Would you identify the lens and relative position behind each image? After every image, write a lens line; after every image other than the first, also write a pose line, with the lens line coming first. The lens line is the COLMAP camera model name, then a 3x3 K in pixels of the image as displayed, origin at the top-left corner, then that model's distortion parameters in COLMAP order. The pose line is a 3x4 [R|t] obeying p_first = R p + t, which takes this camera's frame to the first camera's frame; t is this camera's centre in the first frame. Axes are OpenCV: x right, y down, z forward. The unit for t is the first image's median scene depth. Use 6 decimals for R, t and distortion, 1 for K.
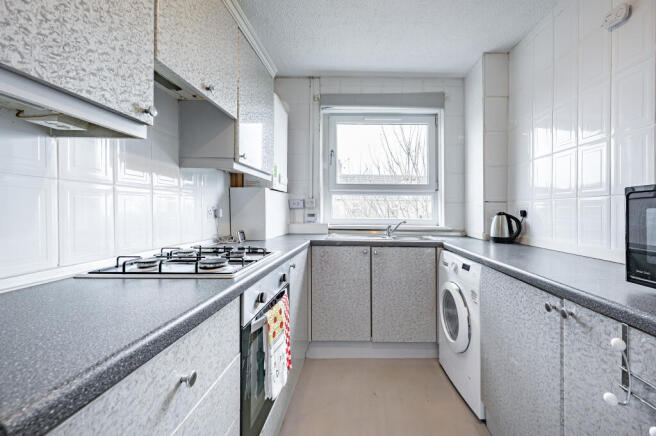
lens RADIAL K [[261.3, 0, 328.7], [0, 261.3, 212.2], [0, 0, 1]] dist [-0.000050, -0.000155]
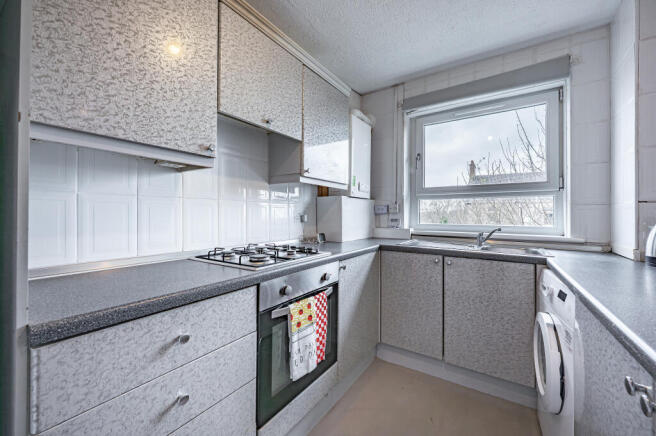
lens RADIAL K [[235.5, 0, 328.8], [0, 235.5, 217.2], [0, 0, 1]] dist [-0.000567, -0.000060]
pose [[0.856516, -0.000286, -0.516121, 0.245144], [0.000977, 0.999999, 0.001067, -0.003091], [0.516120, -0.001418, 0.856515, 0.101142]]
